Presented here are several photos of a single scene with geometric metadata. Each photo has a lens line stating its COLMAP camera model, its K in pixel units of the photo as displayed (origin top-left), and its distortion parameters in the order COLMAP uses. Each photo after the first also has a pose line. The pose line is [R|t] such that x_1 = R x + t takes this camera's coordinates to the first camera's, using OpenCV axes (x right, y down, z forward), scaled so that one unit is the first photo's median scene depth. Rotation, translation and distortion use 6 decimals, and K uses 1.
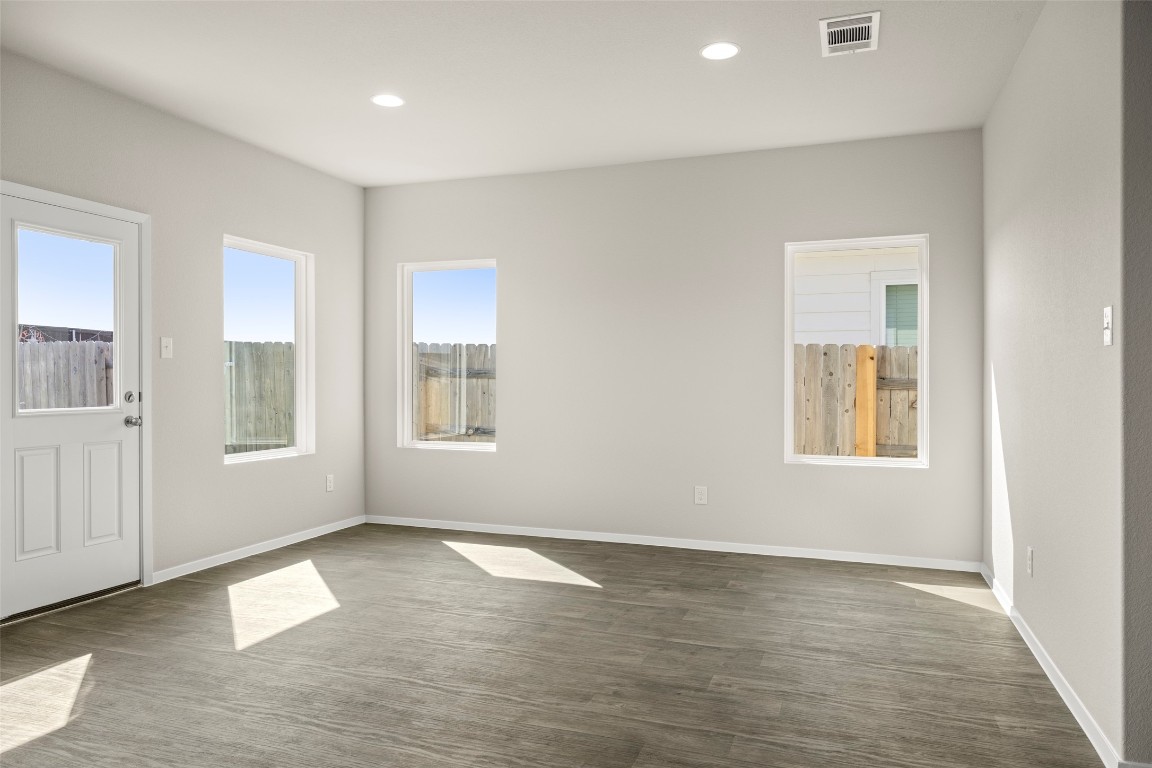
lens RADIAL K [[778.7, 0, 583.9], [0, 778.7, 376.9], [0, 0, 1]] dist [0.000538, -0.001630]
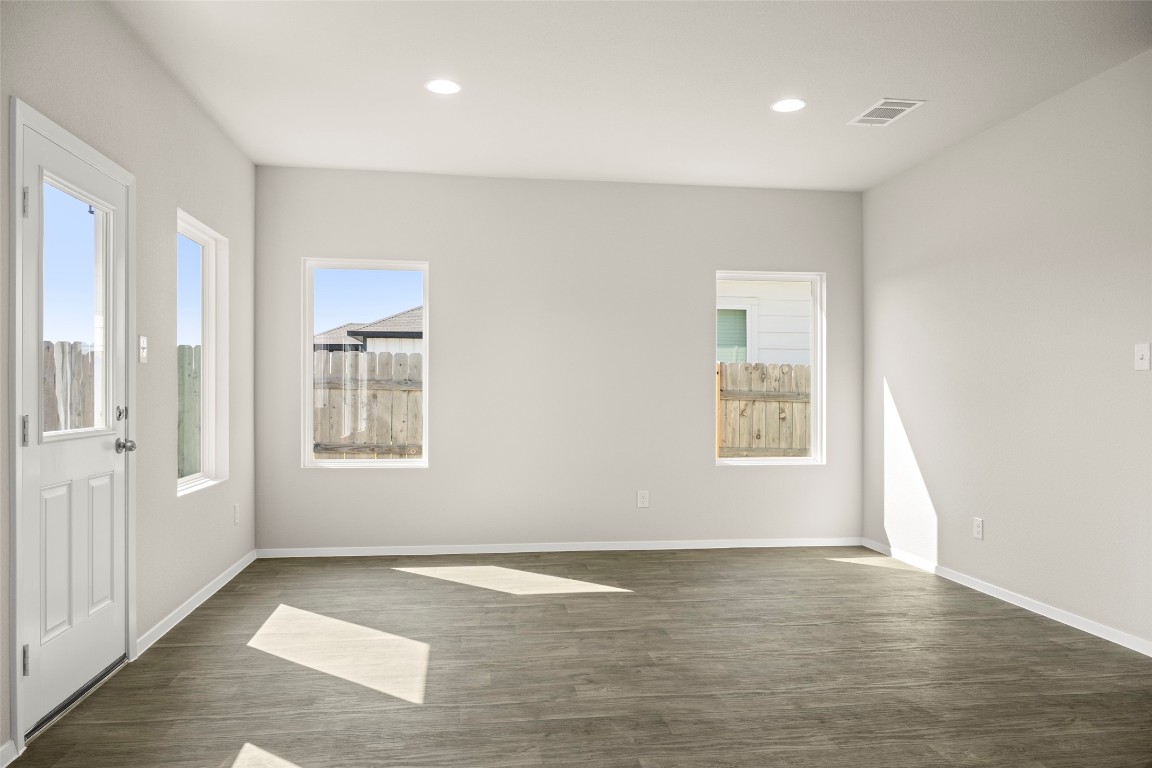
lens RADIAL K [[778.7, 0, 584.3], [0, 778.7, 386.1], [0, 0, 1]] dist [0.000538, -0.001630]
pose [[0.879841, 0.005394, 0.475238, -0.538870], [-0.004989, 0.999985, -0.002114, -0.001825], [-0.475243, -0.000511, 0.879855, 0.115714]]
